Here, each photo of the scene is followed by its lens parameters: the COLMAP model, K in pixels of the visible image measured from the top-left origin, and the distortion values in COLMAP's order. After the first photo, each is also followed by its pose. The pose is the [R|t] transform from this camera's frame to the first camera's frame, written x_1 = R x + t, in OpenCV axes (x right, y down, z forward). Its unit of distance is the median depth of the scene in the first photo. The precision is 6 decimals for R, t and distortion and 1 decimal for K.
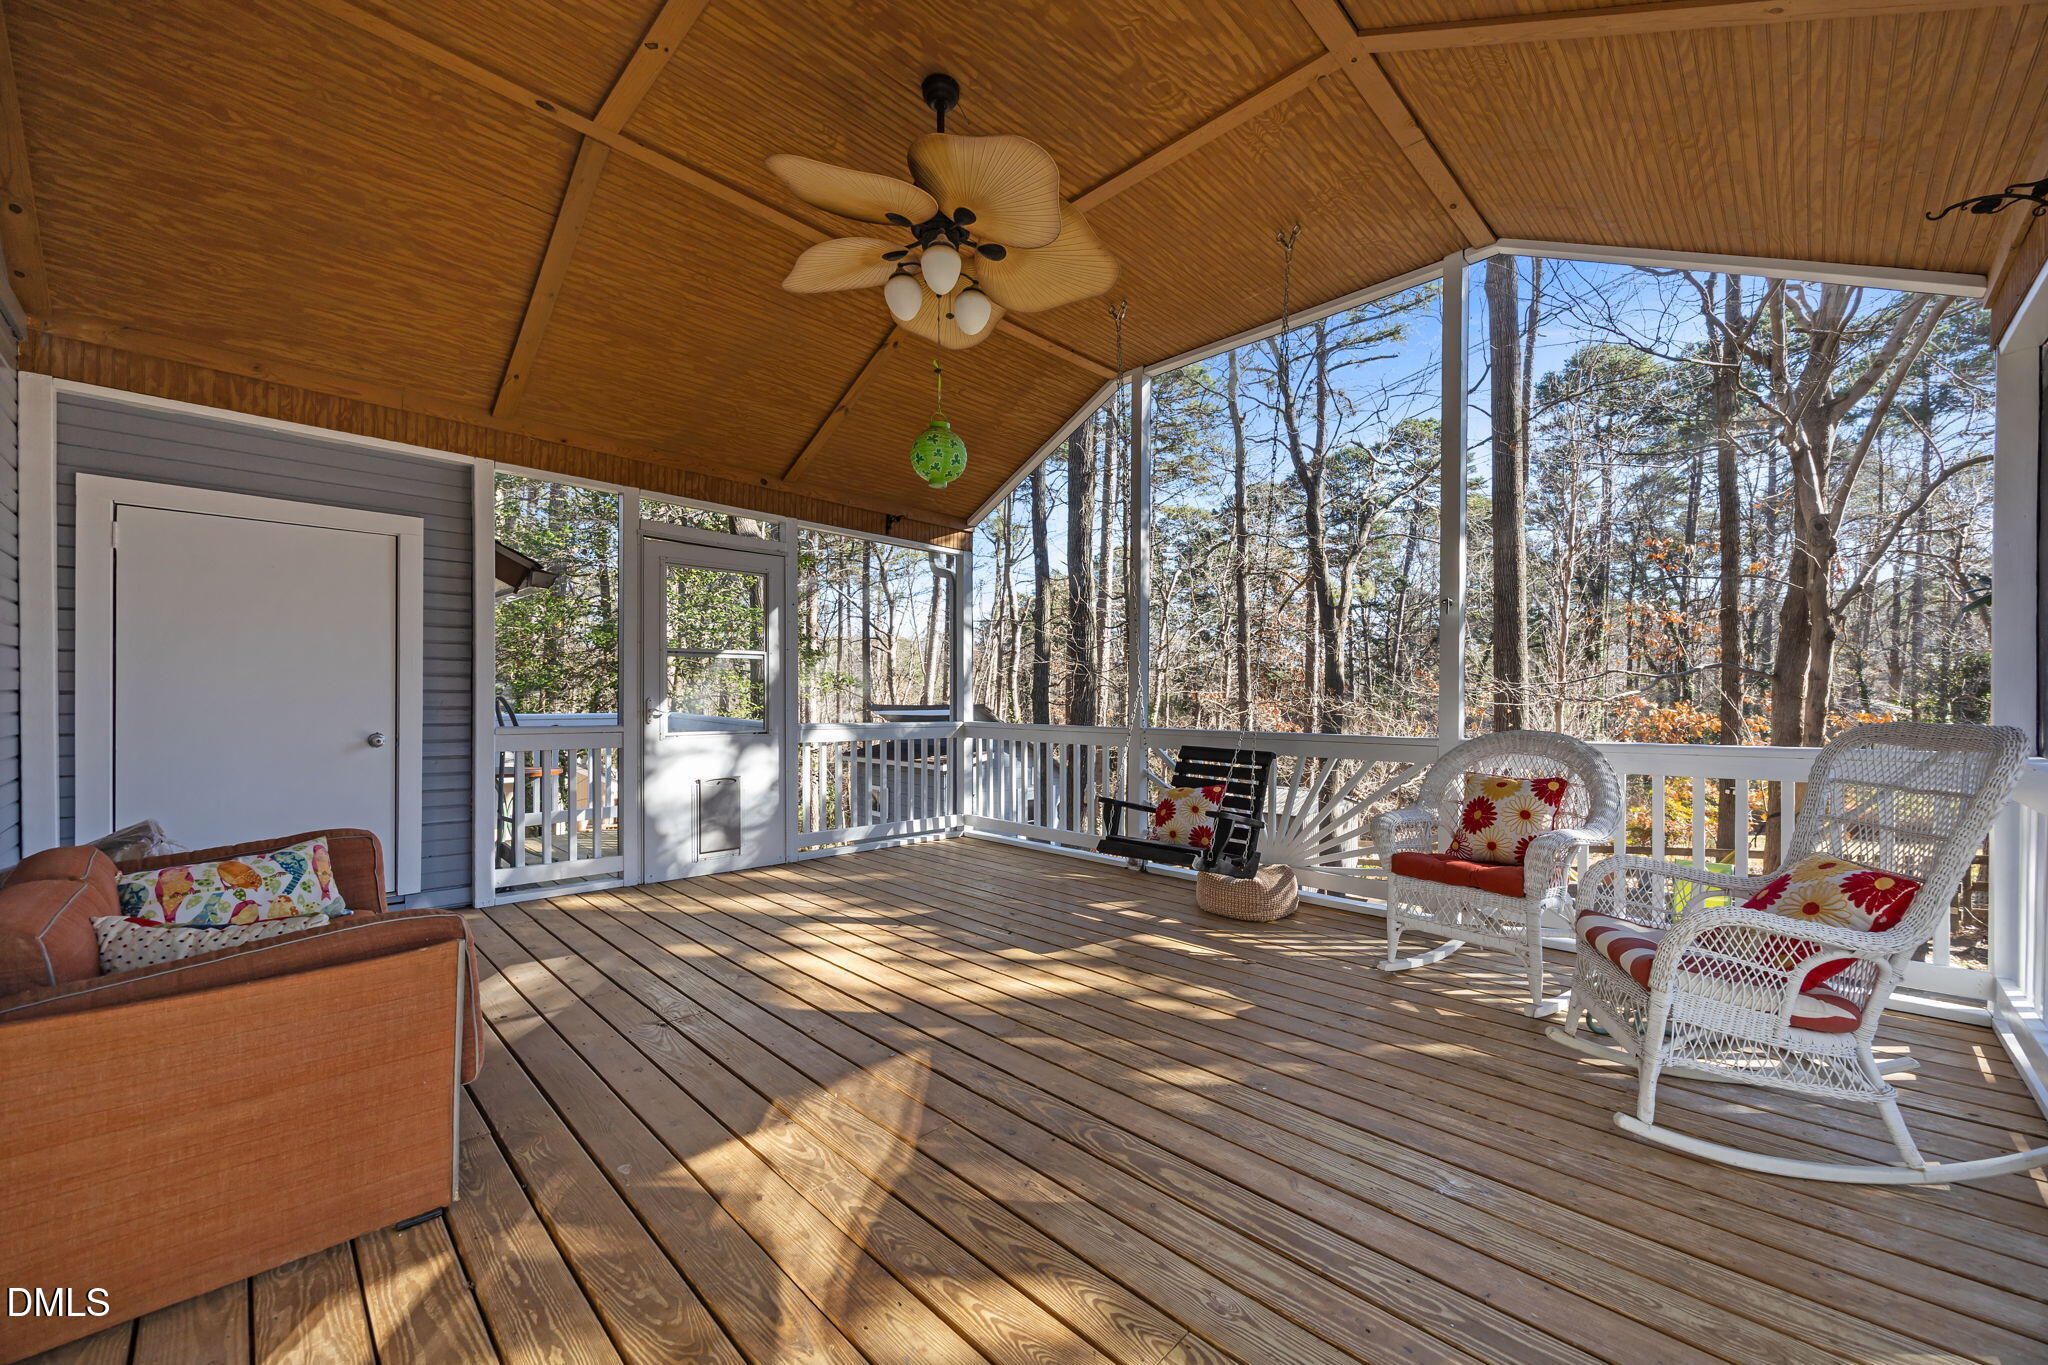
lens RADIAL K [[795.4, 0, 1012.9], [0, 795.4, 689.9], [0, 0, 1]] dist [-0.002768, -0.000072]
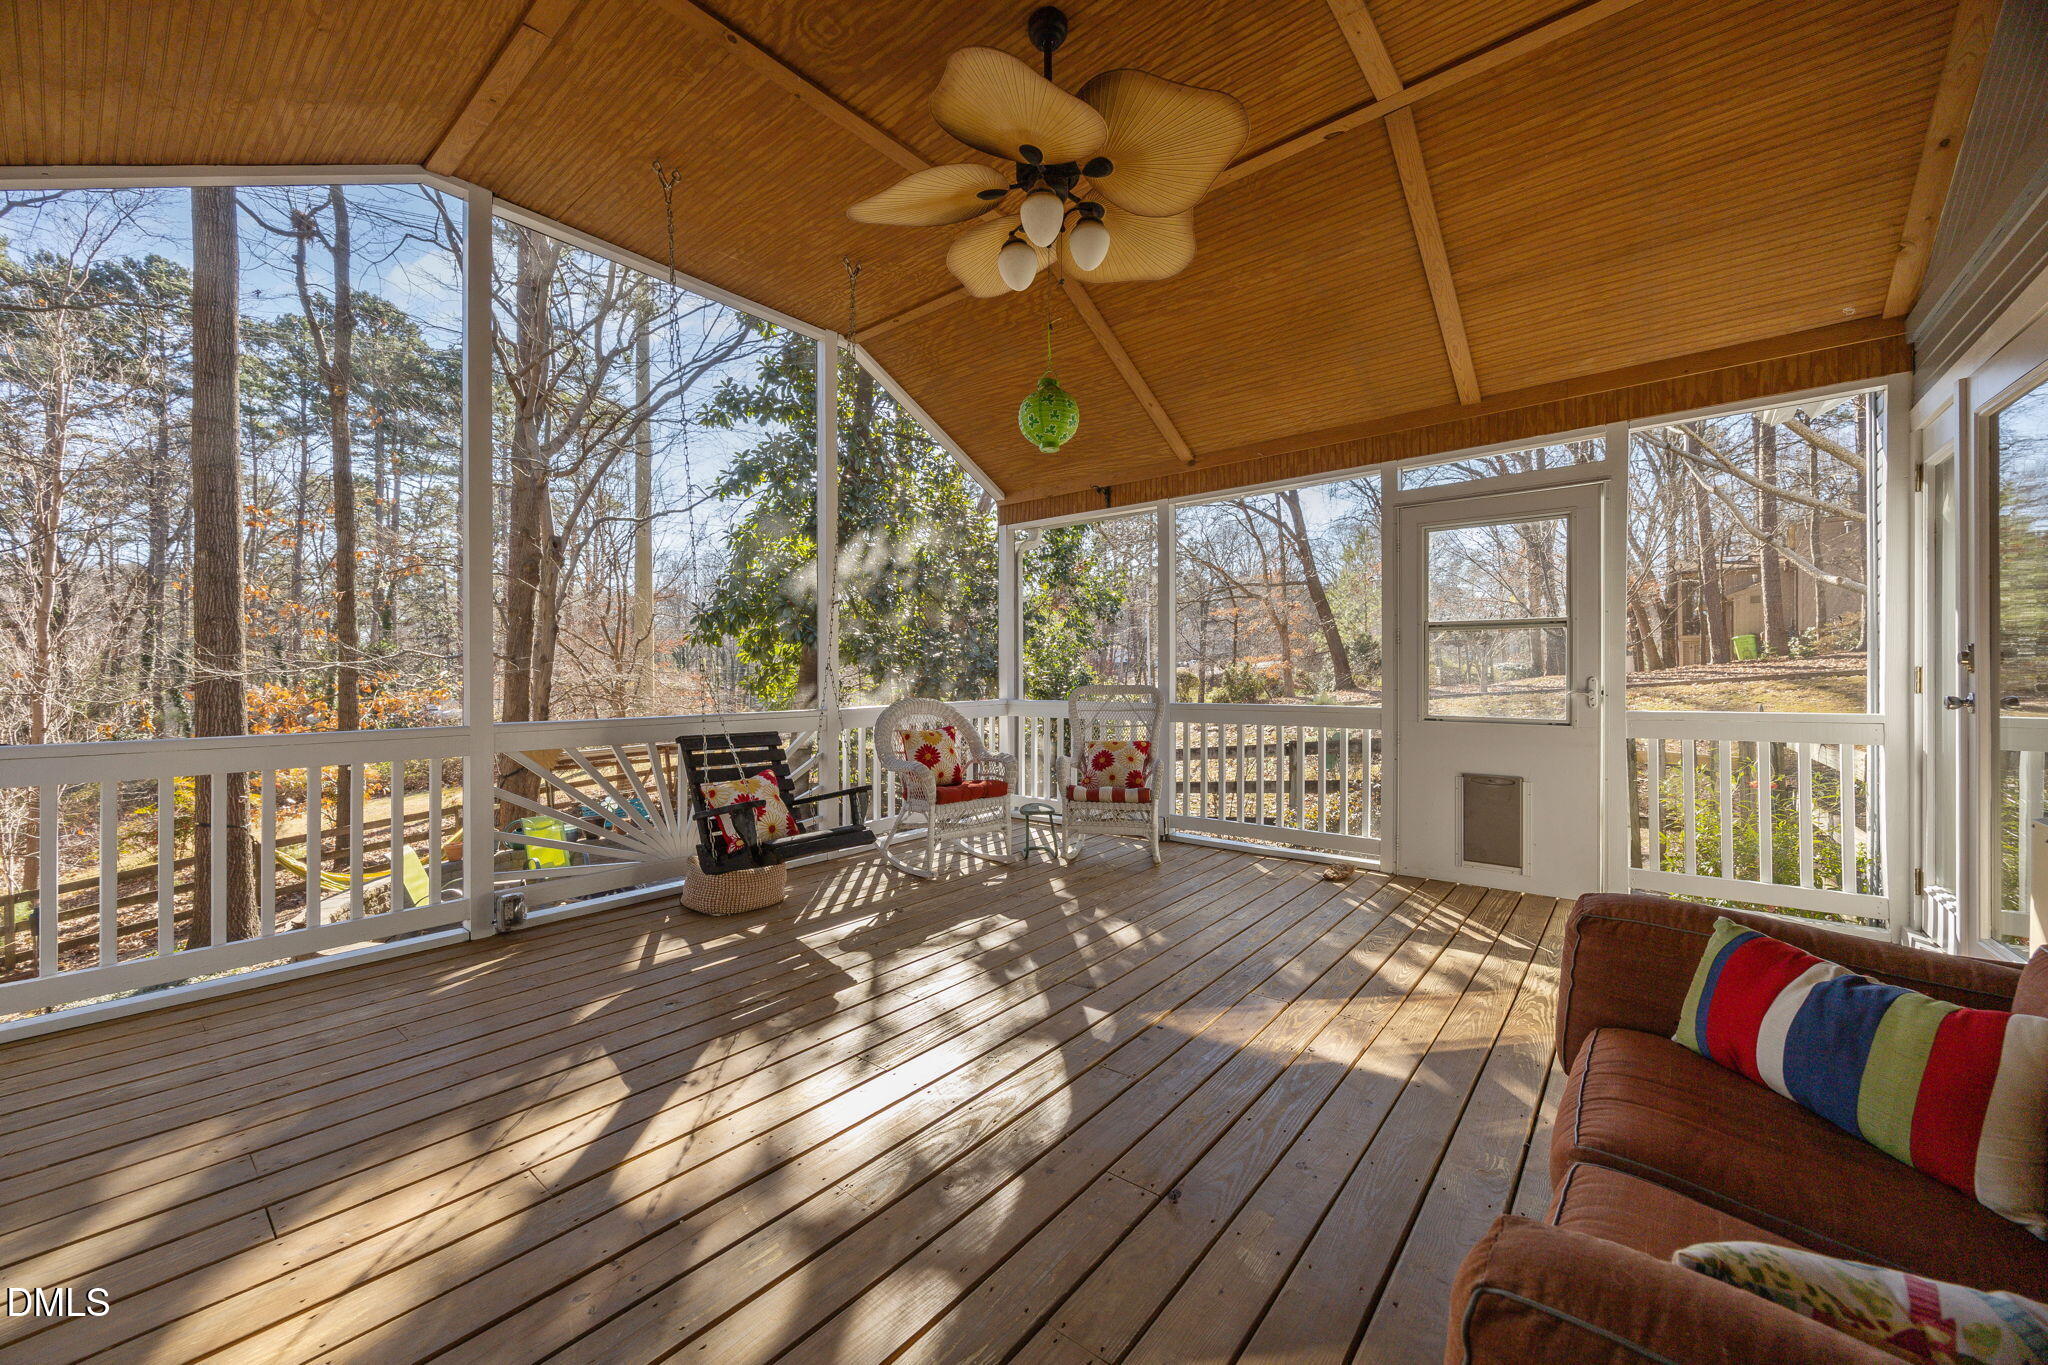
lens RADIAL K [[795.4, 0, 1012.9], [0, 795.4, 689.9], [0, 0, 1]] dist [-0.002768, -0.000072]
pose [[-0.113439, -0.018217, 0.993378, -0.819715], [-0.003083, 0.999834, 0.017984, 0.007668], [-0.993540, -0.001023, -0.113476, 0.942155]]
